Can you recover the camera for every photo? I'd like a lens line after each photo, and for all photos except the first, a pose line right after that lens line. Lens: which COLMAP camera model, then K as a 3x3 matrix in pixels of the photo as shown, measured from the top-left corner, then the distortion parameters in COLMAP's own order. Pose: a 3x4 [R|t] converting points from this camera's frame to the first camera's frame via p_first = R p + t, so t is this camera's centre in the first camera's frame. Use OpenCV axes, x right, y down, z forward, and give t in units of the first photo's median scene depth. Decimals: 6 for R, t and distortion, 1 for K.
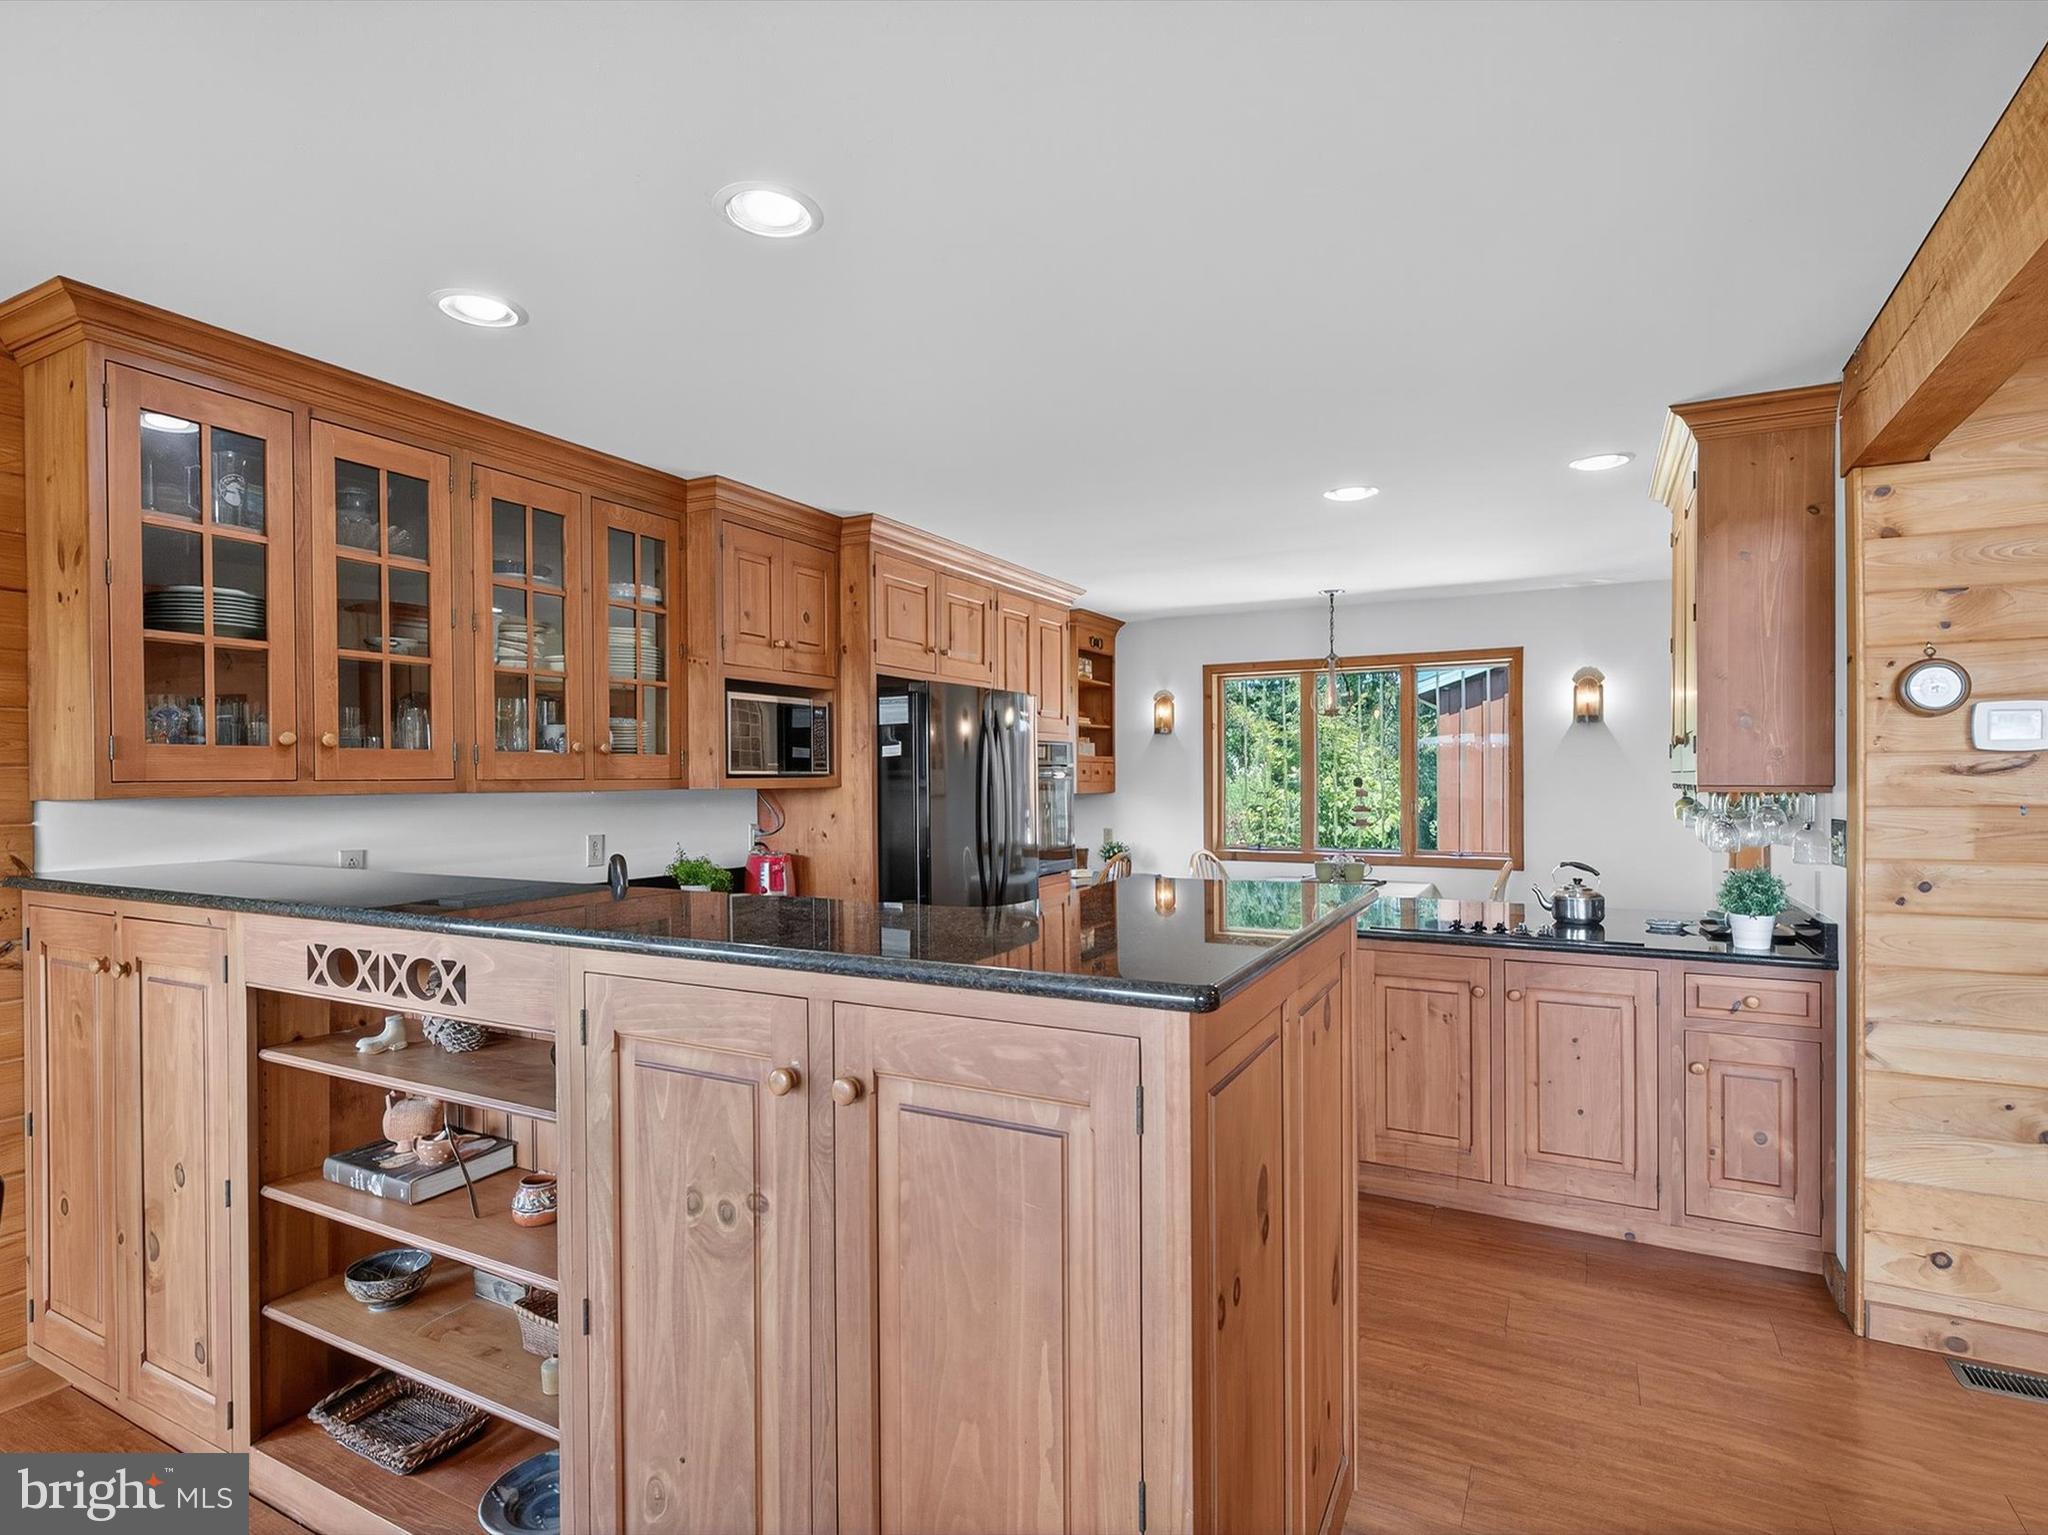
lens RADIAL K [[1030.9, 0, 1031.8], [0, 1030.9, 774.5], [0, 0, 1]] dist [-0.004902, 0.001015]
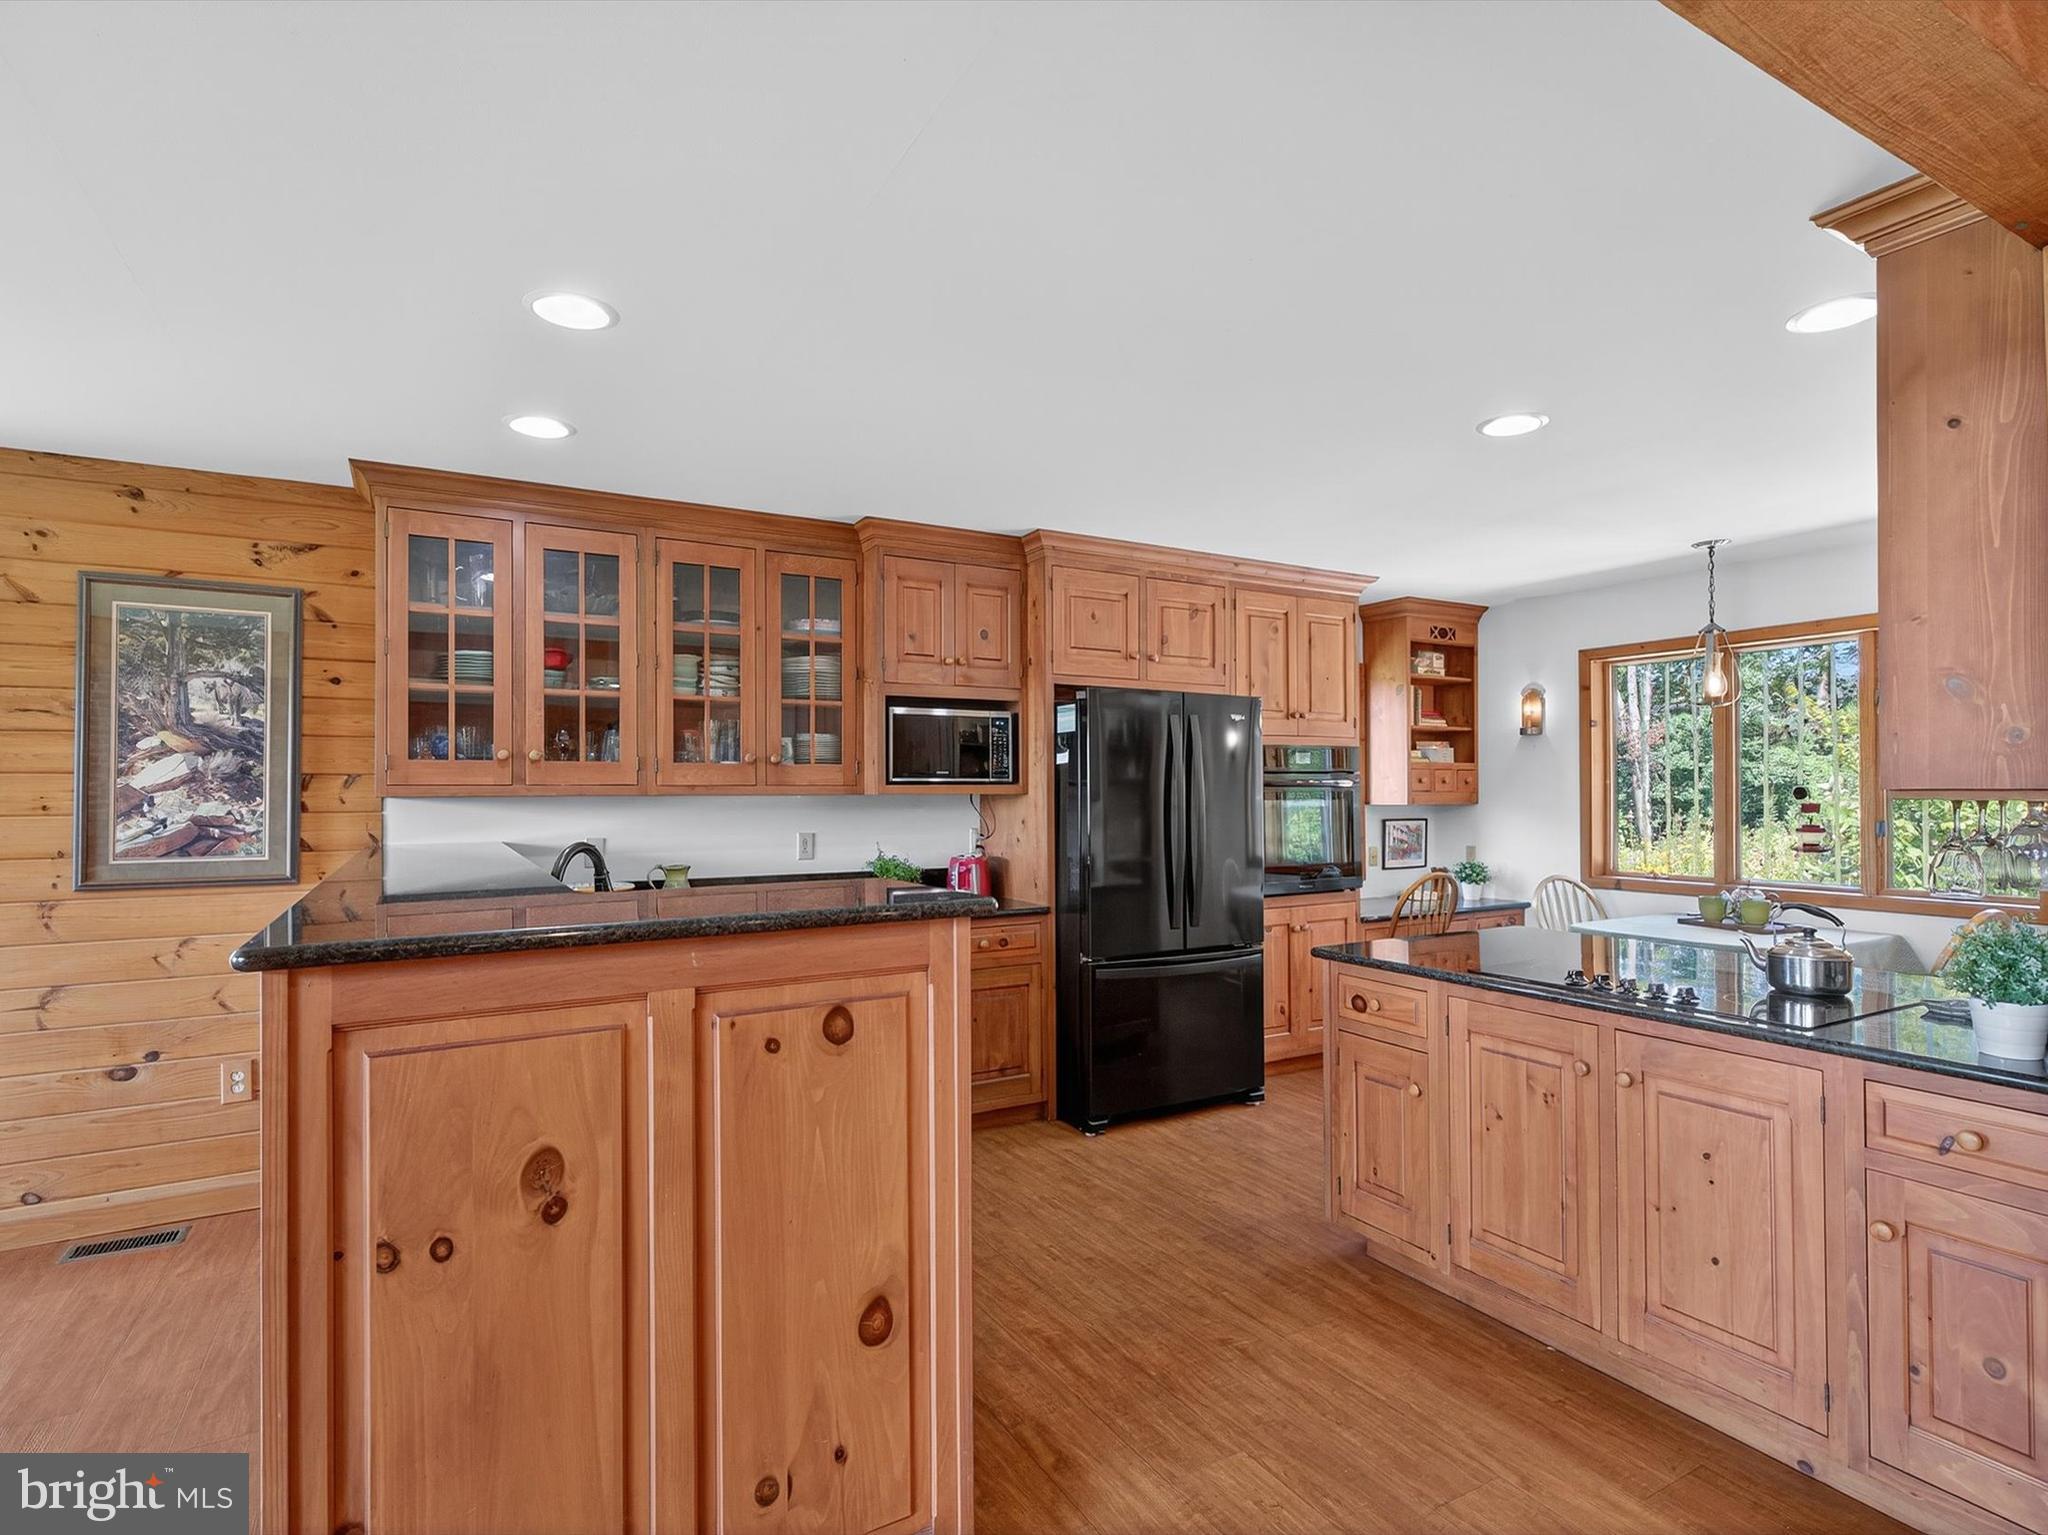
lens RADIAL K [[1030.9, 0, 1035.2], [0, 1030.9, 775.3], [0, 0, 1]] dist [-0.004902, 0.001015]
pose [[0.847293, -0.007371, -0.531074, 0.442634], [0.000634, 0.999917, -0.012867, 0.007722], [0.531125, 0.010565, 0.847228, 0.142250]]
